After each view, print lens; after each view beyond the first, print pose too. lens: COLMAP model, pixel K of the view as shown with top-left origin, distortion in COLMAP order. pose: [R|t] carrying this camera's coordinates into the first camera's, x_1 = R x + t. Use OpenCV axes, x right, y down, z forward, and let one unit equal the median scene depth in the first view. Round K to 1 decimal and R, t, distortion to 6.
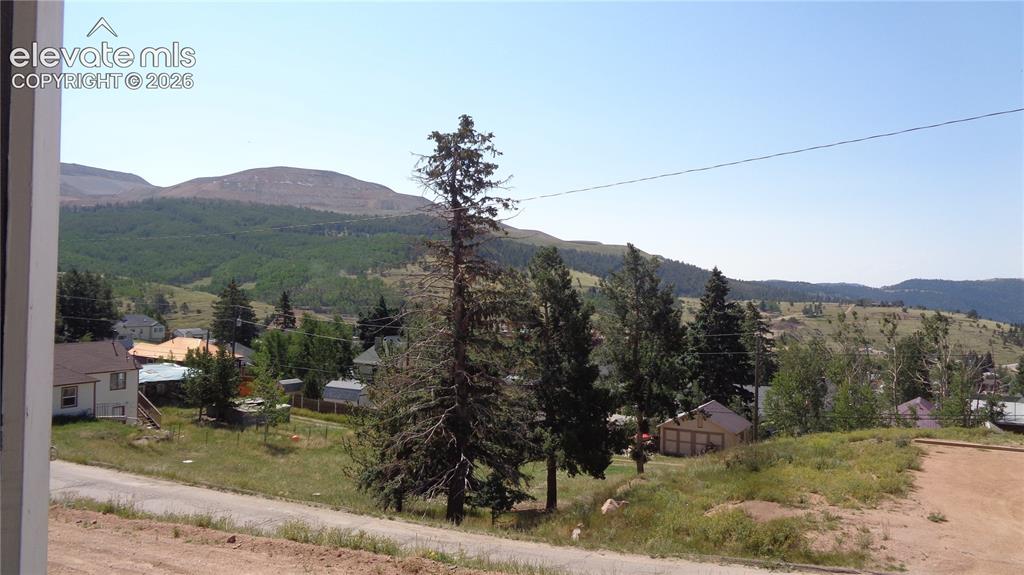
lens RADIAL K [[788.2, 0, 512.3], [0, 788.2, 288.8], [0, 0, 1]] dist [0.034653, 0.004816]
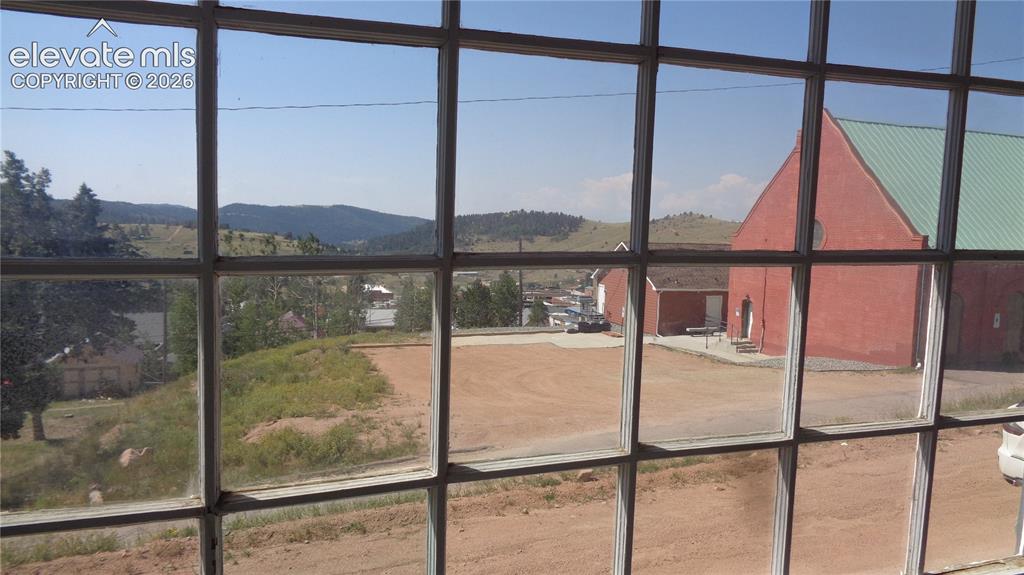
lens RADIAL K [[788.2, 0, 512.1], [0, 788.2, 286.6], [0, 0, 1]] dist [0.034653, 0.004816]
pose [[0.661394, -0.050719, 0.748322, -0.102371], [-0.020962, 0.996071, 0.086038, 0.000616], [-0.749746, -0.072592, 0.657732, 0.046017]]
